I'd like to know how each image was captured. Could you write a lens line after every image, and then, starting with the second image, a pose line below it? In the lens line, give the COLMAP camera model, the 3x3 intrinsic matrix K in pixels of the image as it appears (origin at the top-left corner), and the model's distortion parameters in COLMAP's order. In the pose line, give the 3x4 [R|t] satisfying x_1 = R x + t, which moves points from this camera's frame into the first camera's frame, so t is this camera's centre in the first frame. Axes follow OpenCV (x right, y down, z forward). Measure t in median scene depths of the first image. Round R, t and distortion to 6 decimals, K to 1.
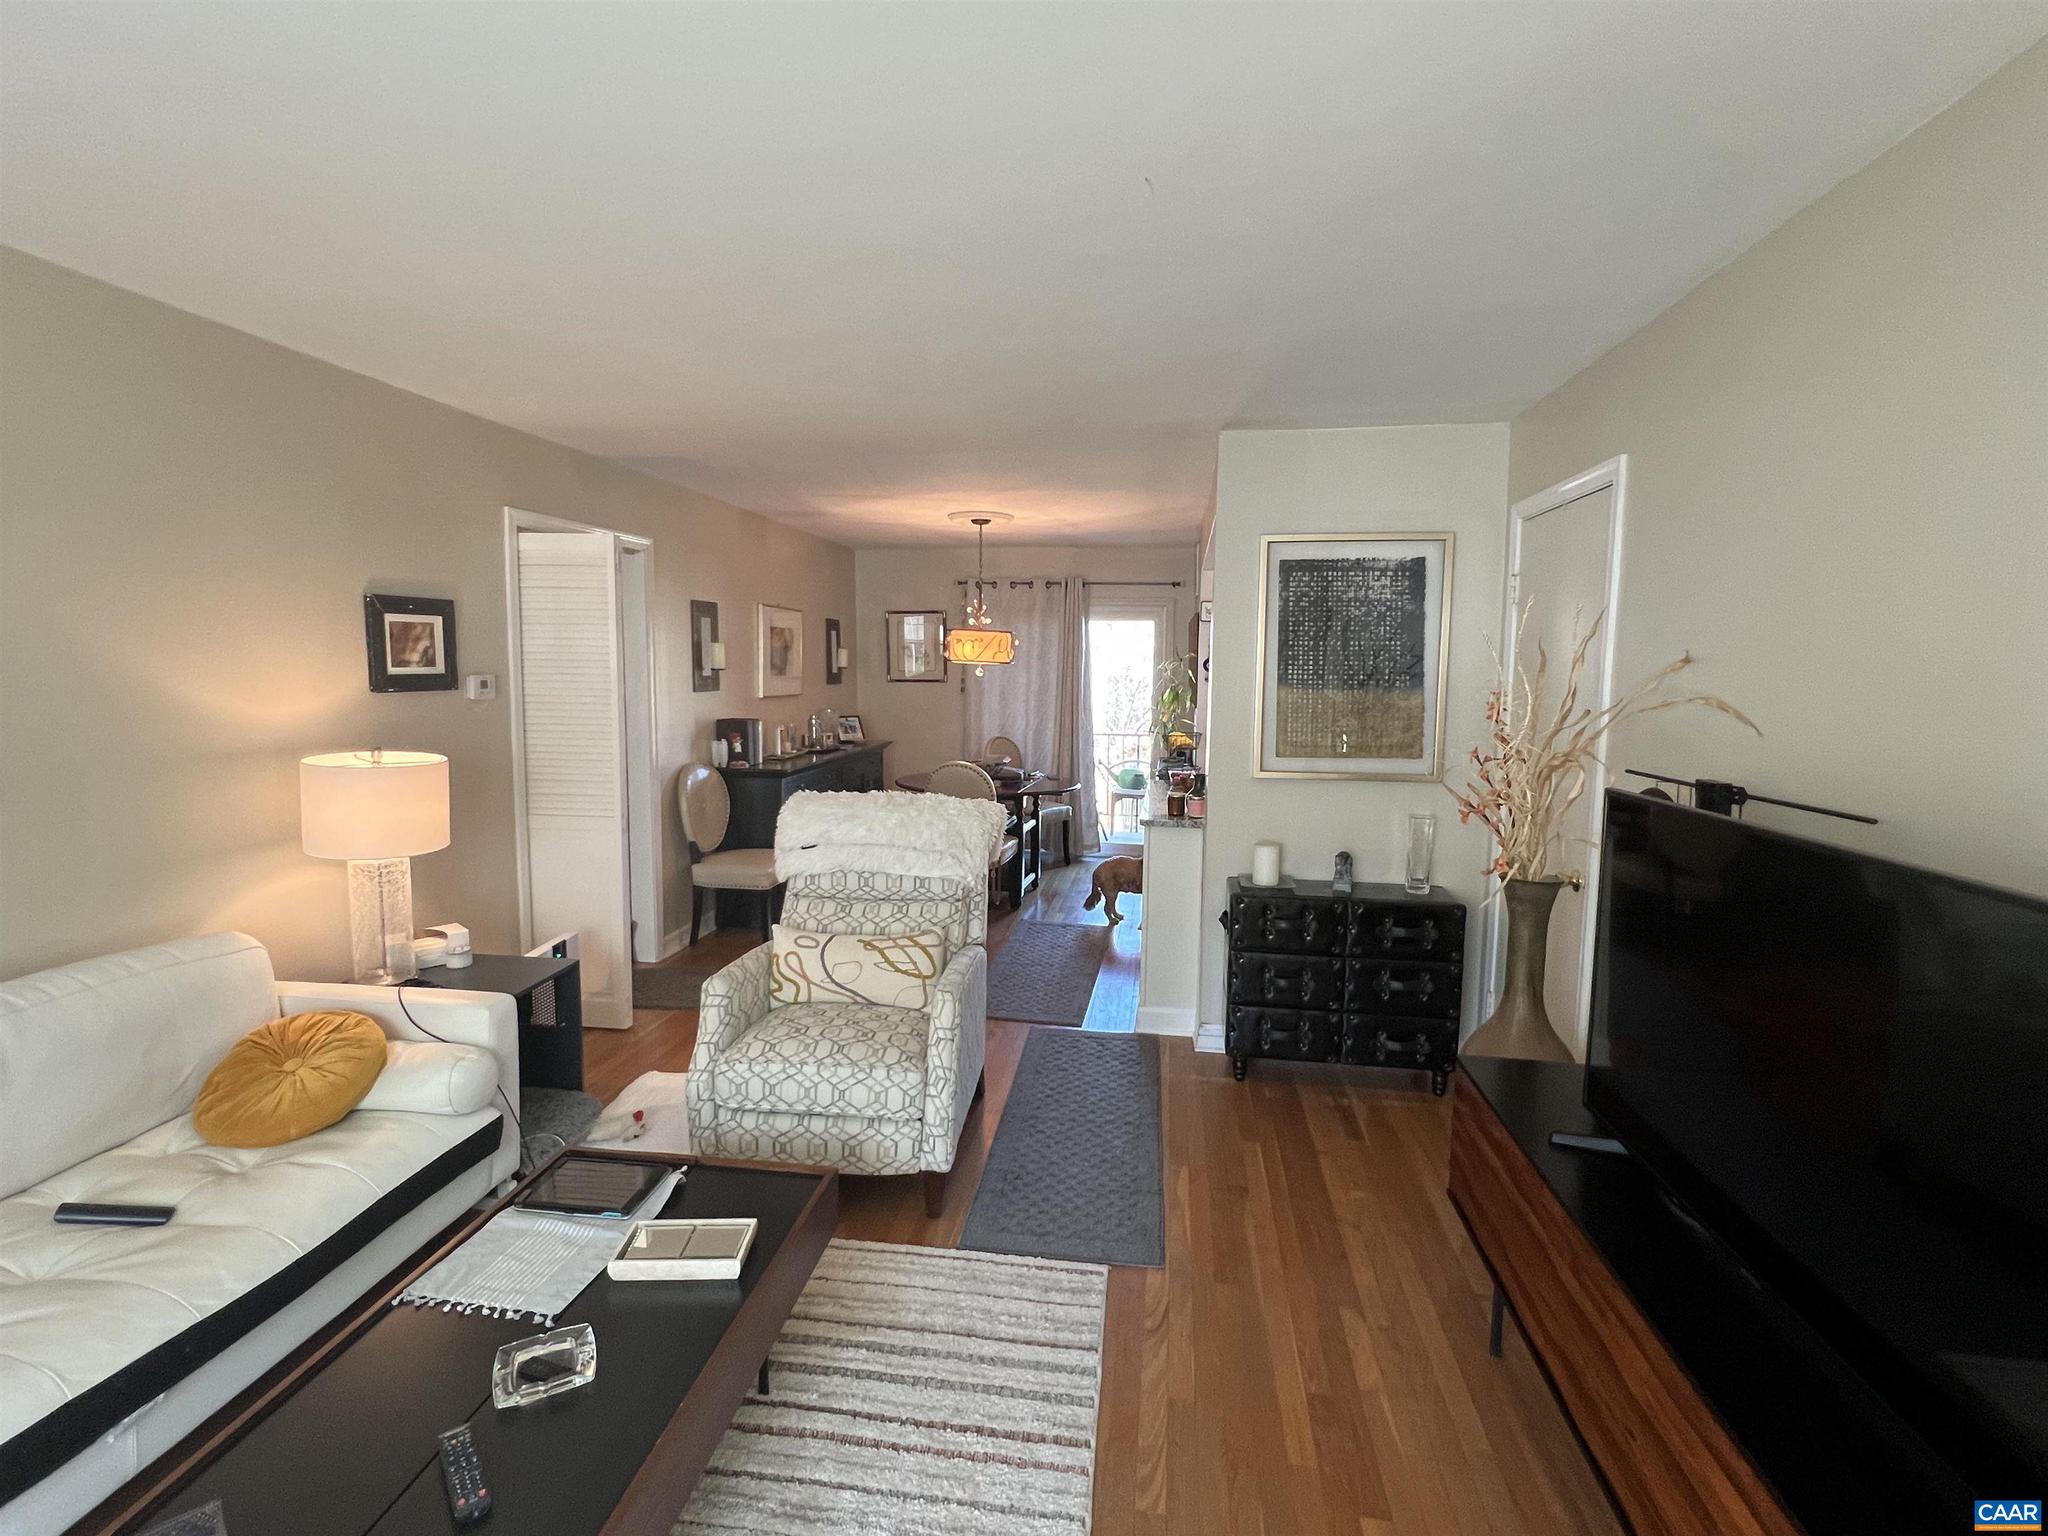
lens RADIAL K [[958.6, 0, 1018.2], [0, 958.6, 765.7], [0, 0, 1]] dist [0.000394, -0.000729]
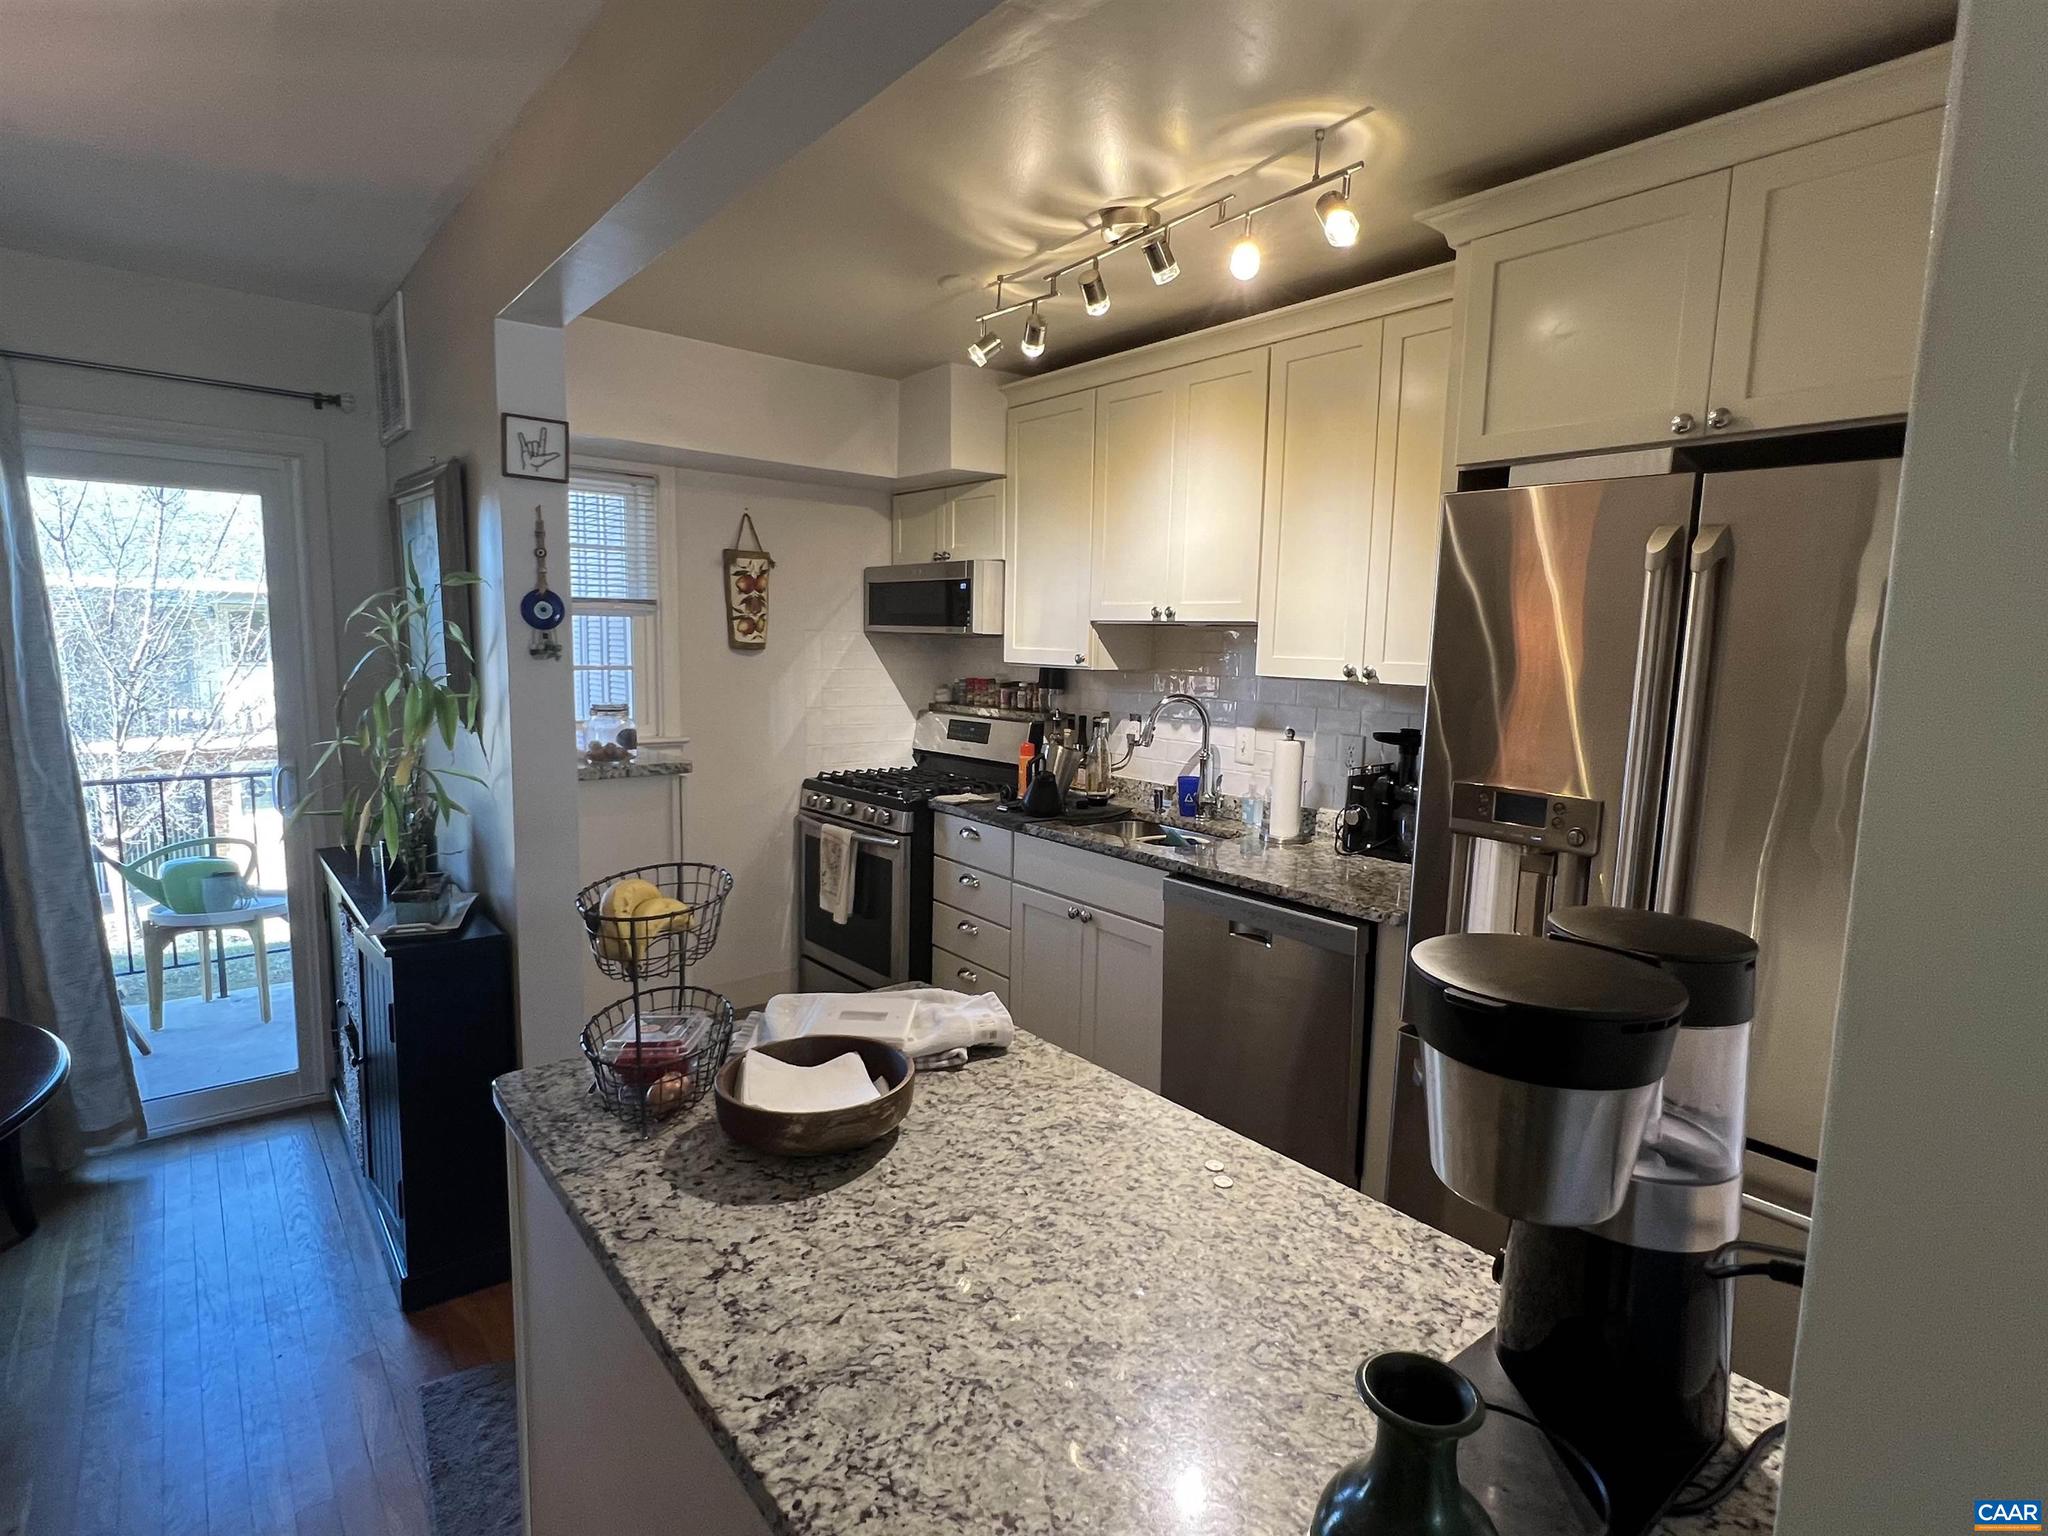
lens RADIAL K [[1030.5, 0, 1011.9], [0, 1030.5, 762.0], [0, 0, 1]] dist [-0.005069, 0.003145]
pose [[0.663928, -0.087416, 0.742669, 0.056484], [0.067001, 0.996103, 0.057350, -0.099175], [-0.744789, 0.011683, 0.667198, 1.029008]]
